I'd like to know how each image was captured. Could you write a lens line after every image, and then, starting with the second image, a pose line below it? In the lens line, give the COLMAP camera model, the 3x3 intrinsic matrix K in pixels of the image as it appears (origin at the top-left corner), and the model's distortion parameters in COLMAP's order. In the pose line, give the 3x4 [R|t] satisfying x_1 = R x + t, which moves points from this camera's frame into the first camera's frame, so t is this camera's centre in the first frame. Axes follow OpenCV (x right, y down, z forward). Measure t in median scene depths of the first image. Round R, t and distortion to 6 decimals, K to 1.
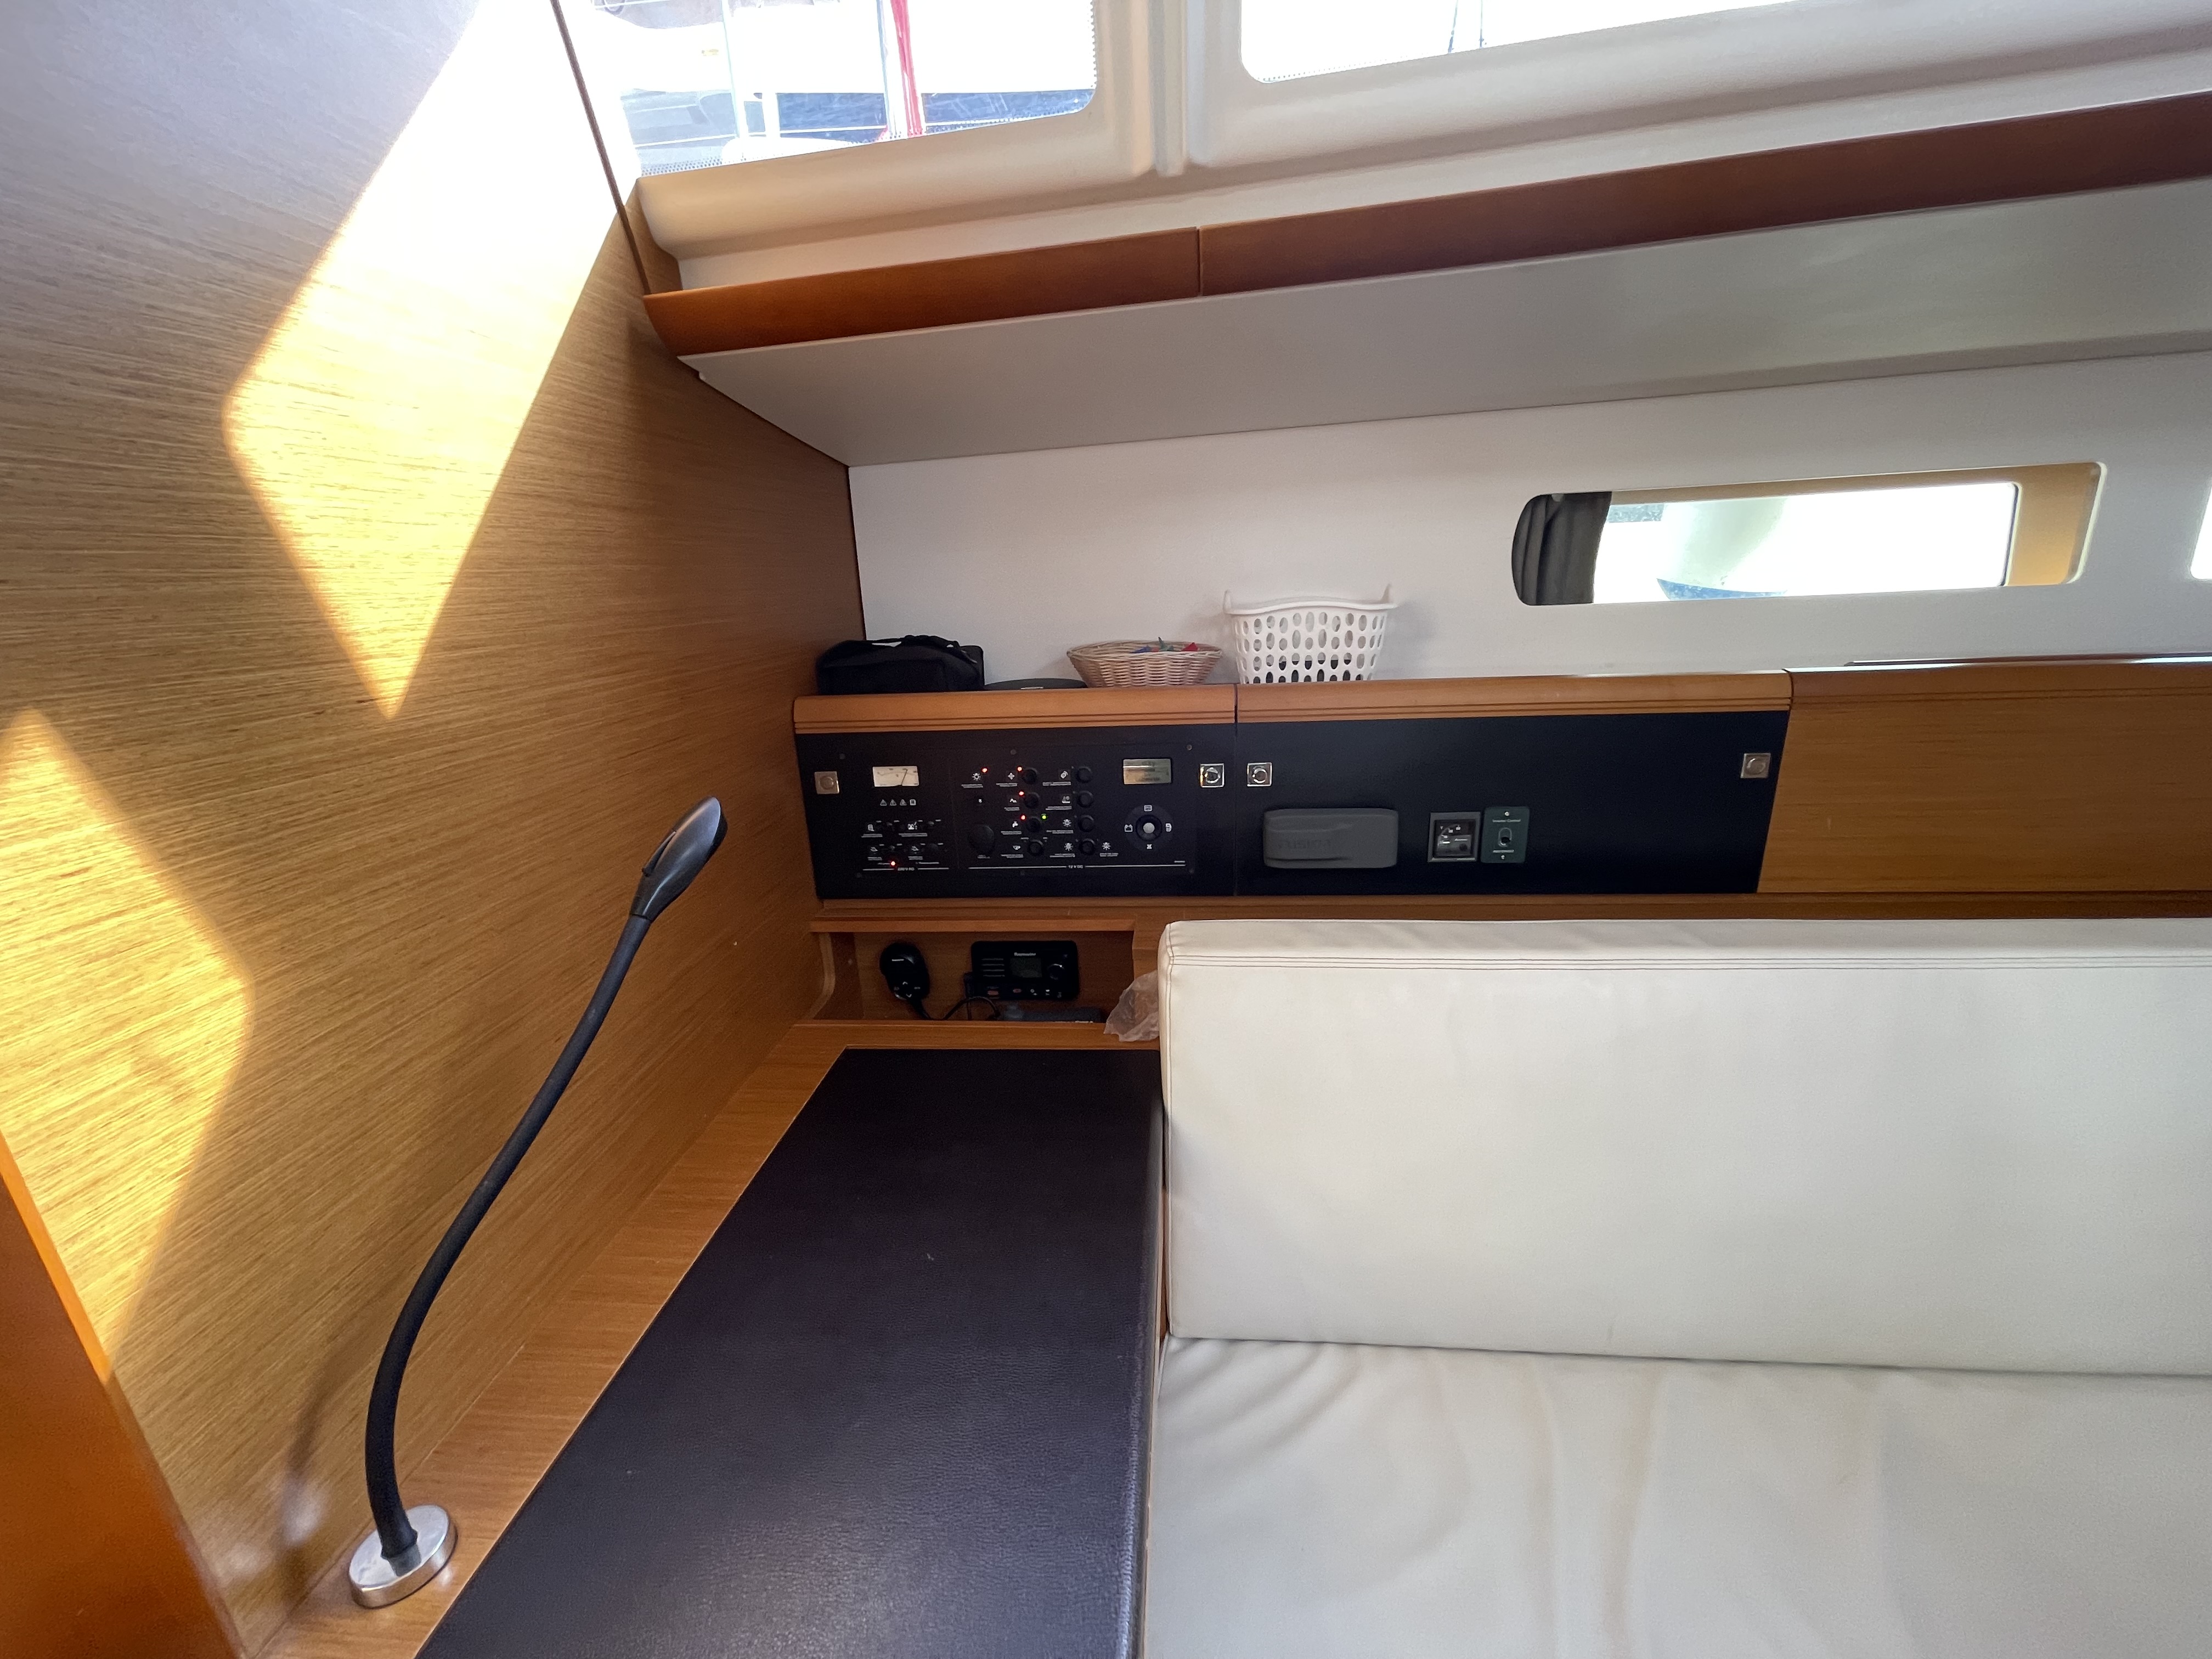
lens RADIAL K [[895.9, 0, 1118.4], [0, 895.9, 839.6], [0, 0, 1]] dist [-0.002285, 0.002289]
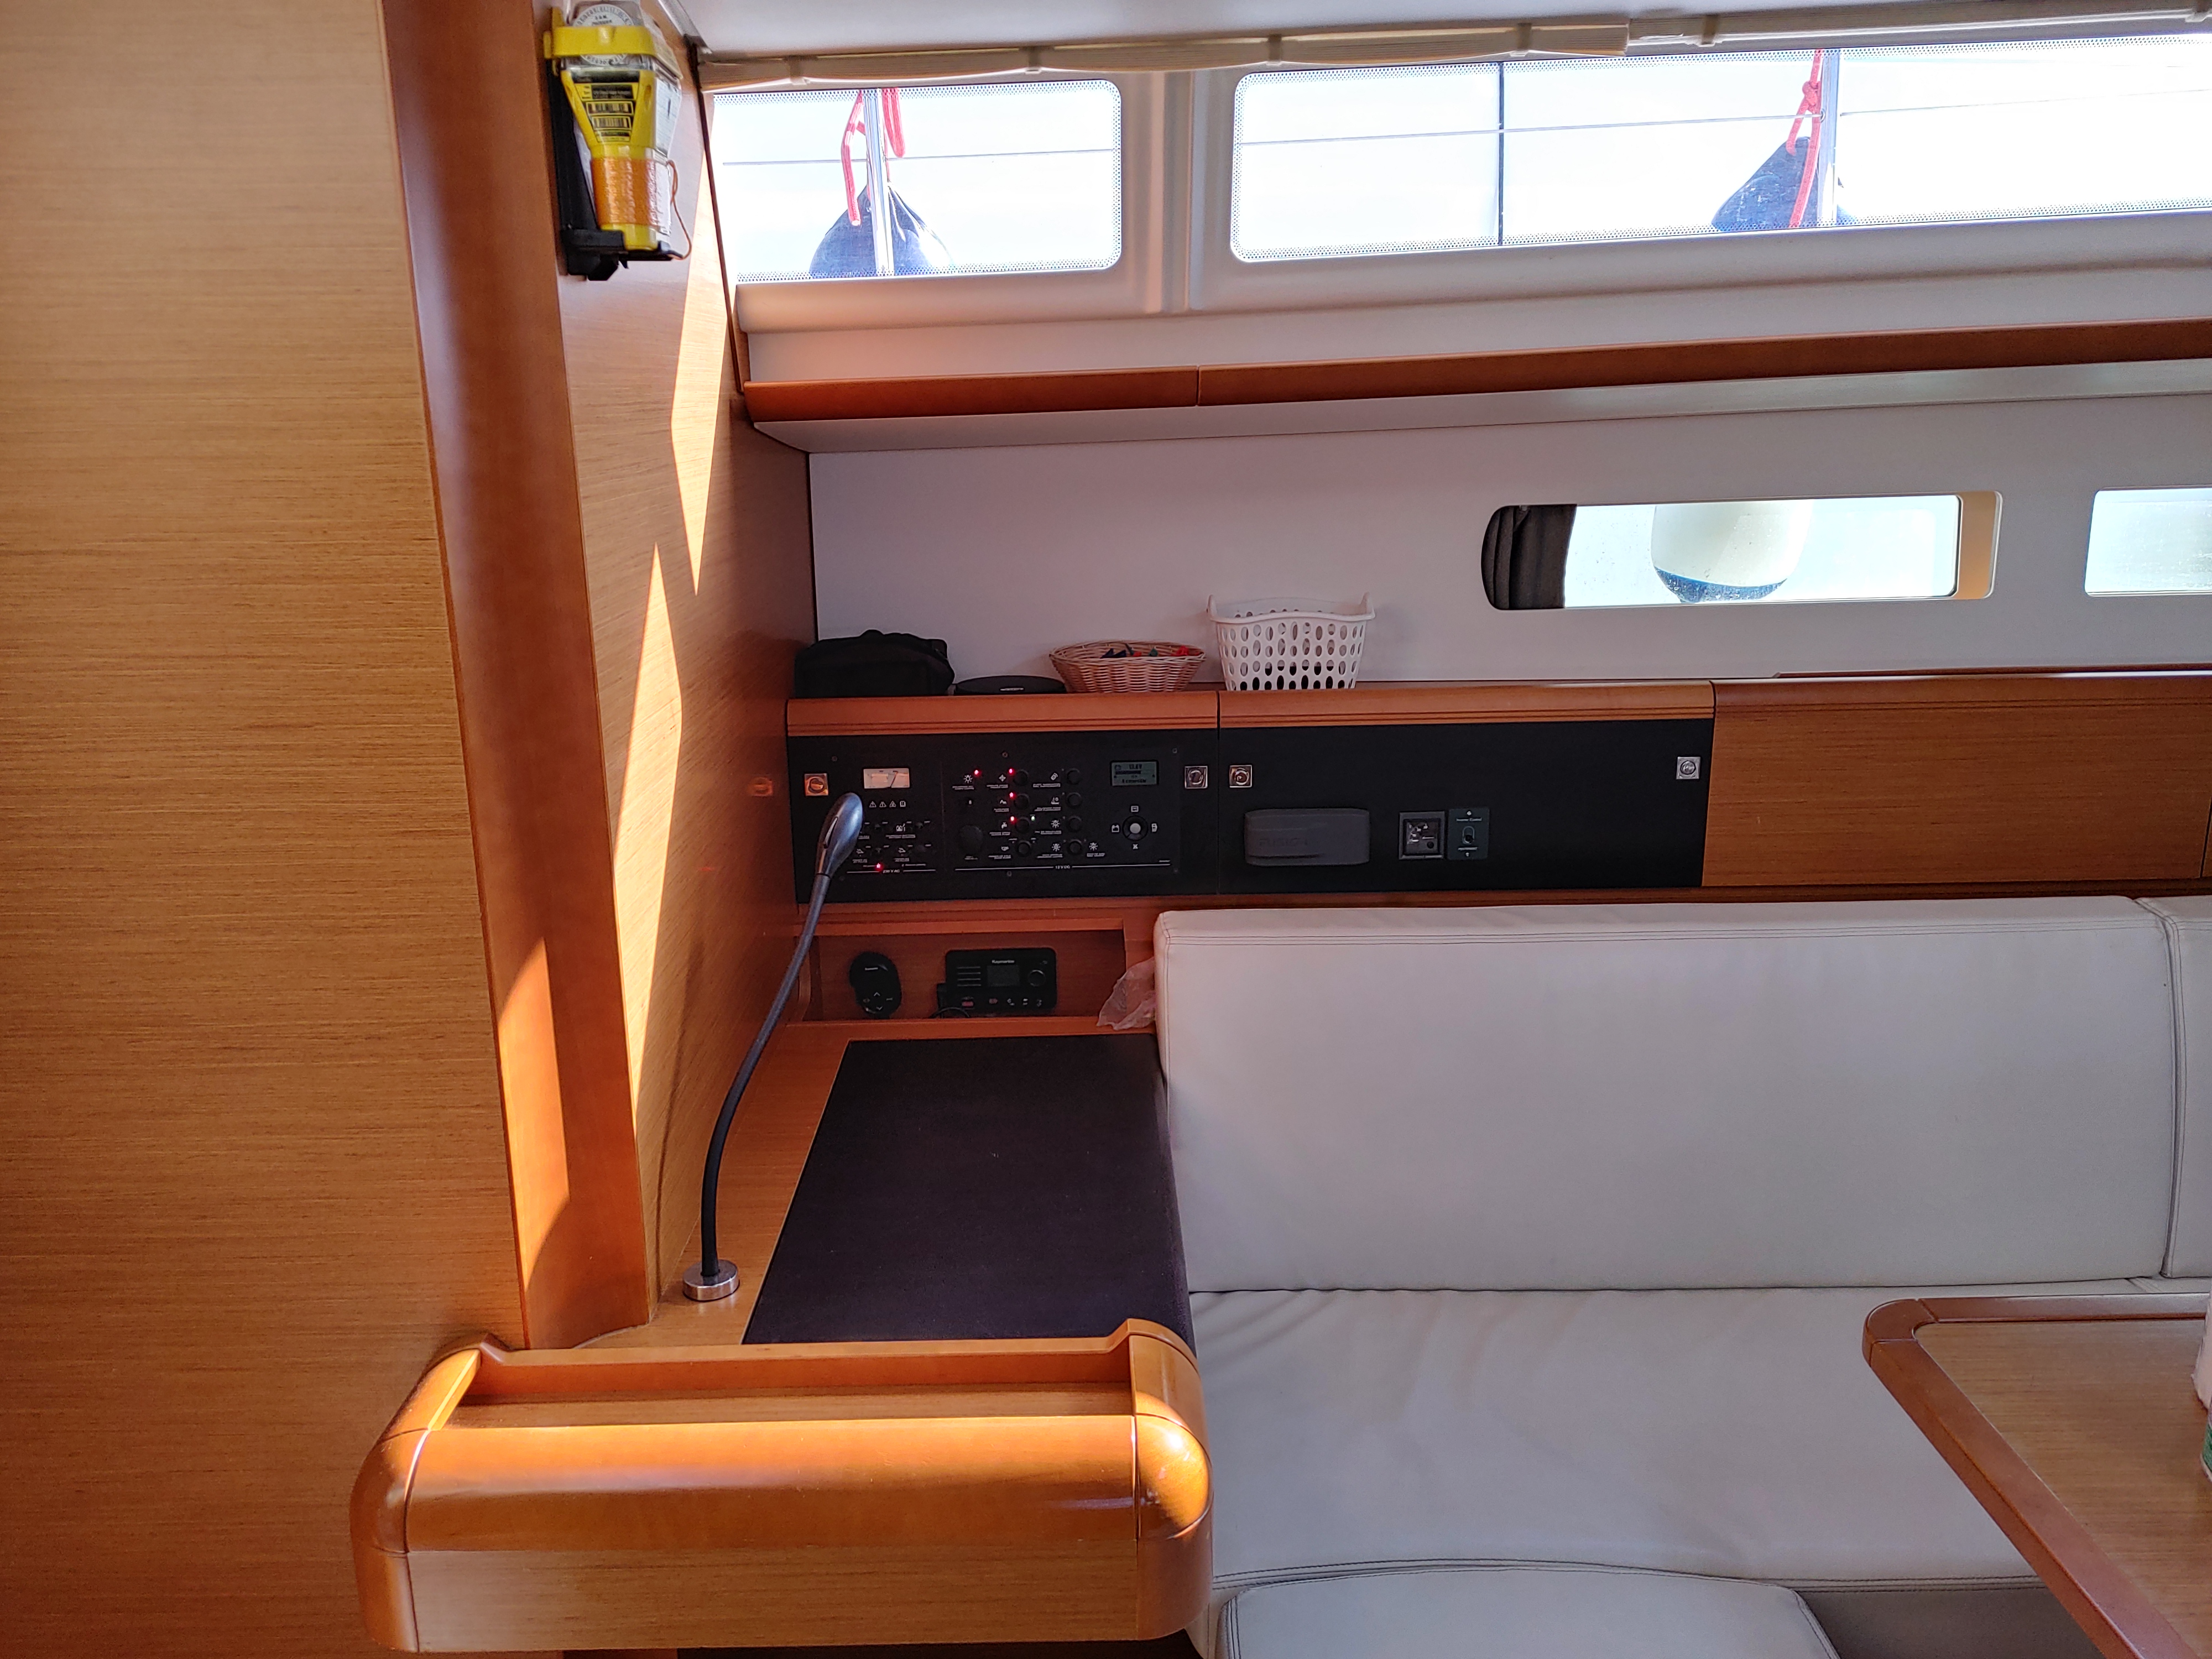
lens RADIAL K [[1675.9, 0, 1113.8], [0, 1675.9, 809.5], [0, 0, 1]] dist [0.069476, -0.062715]
pose [[0.995003, -0.001704, 0.099832, -0.182290], [0.007147, 0.998505, -0.054193, 0.069305], [-0.099591, 0.054636, 0.993527, -0.912446]]
